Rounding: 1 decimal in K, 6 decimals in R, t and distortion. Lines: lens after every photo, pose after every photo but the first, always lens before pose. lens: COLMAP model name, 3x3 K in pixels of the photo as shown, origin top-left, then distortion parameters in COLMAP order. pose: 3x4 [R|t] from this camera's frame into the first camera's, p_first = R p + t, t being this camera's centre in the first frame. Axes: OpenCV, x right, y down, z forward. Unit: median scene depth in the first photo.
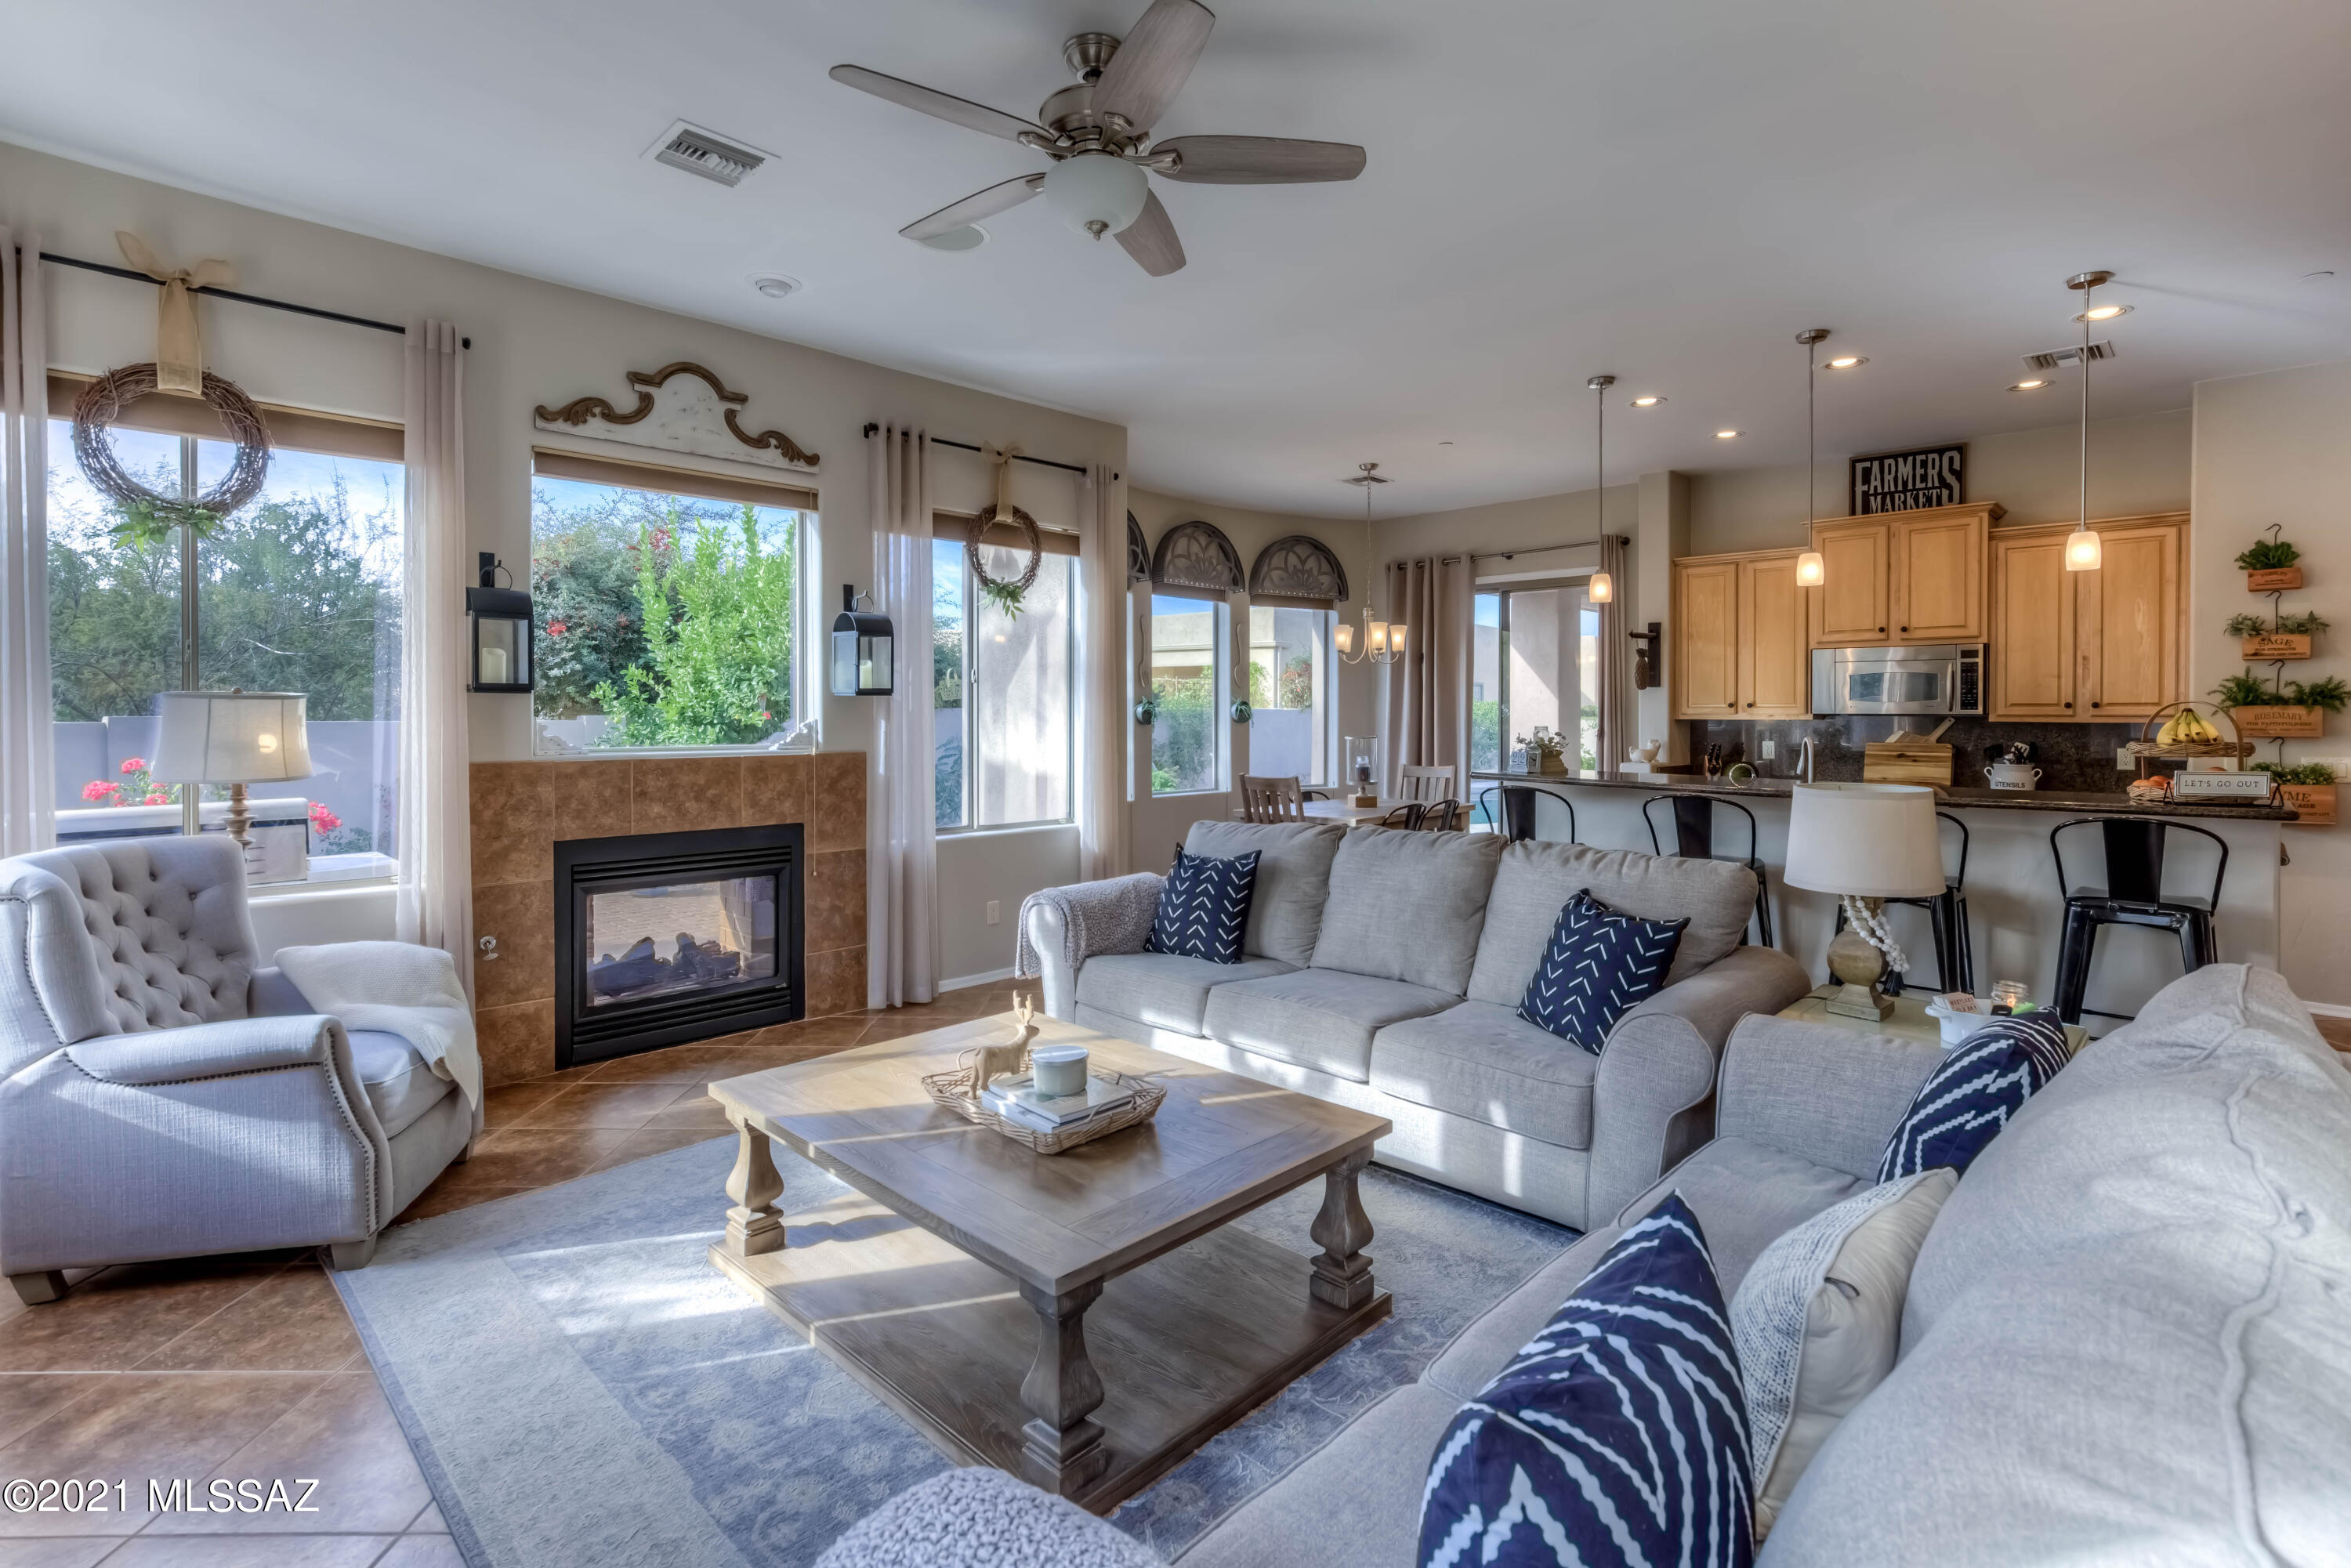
lens RADIAL K [[1107.5, 0, 1142.1], [0, 1107.5, 710.3], [0, 0, 1]] dist [-0.000276, 0.004241]
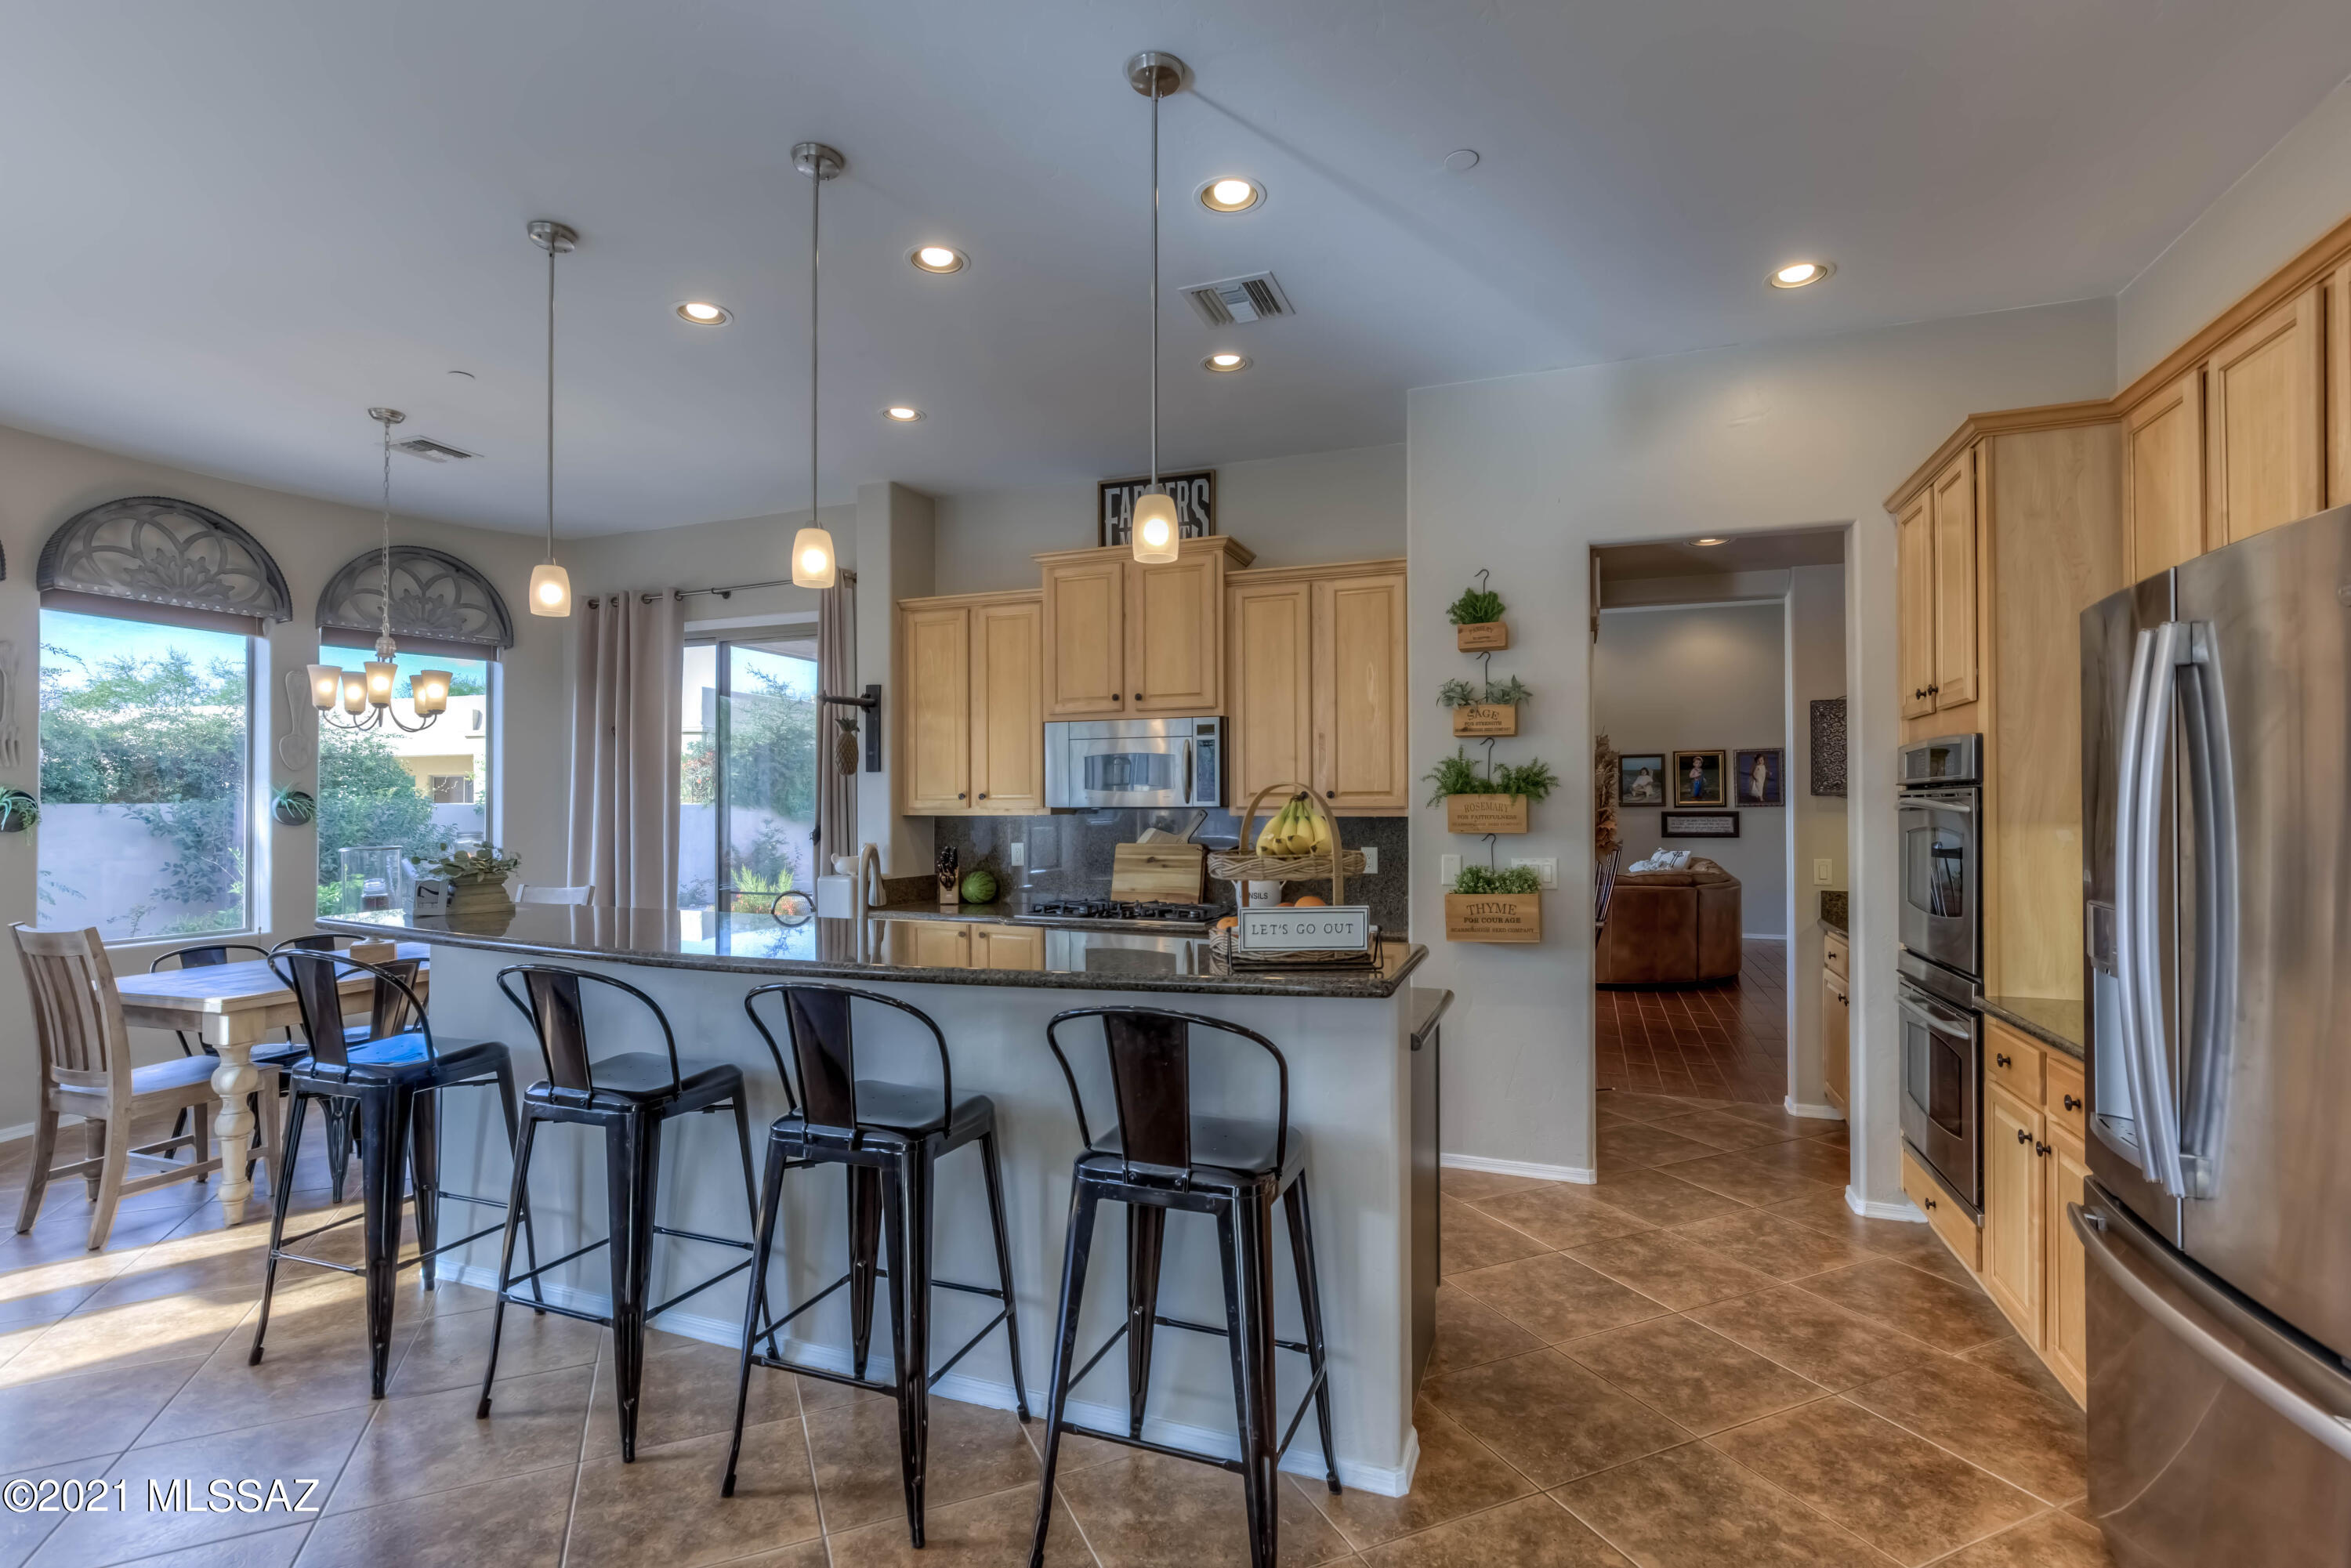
lens RADIAL K [[1107.5, 0, 1111.0], [0, 1107.5, 786.0], [0, 0, 1]] dist [-0.000276, 0.004241]
pose [[0.929693, 0.004787, 0.368304, 0.376291], [0.002400, 0.999816, -0.019051, 0.003366], [-0.368327, 0.018596, 0.929510, 0.283997]]
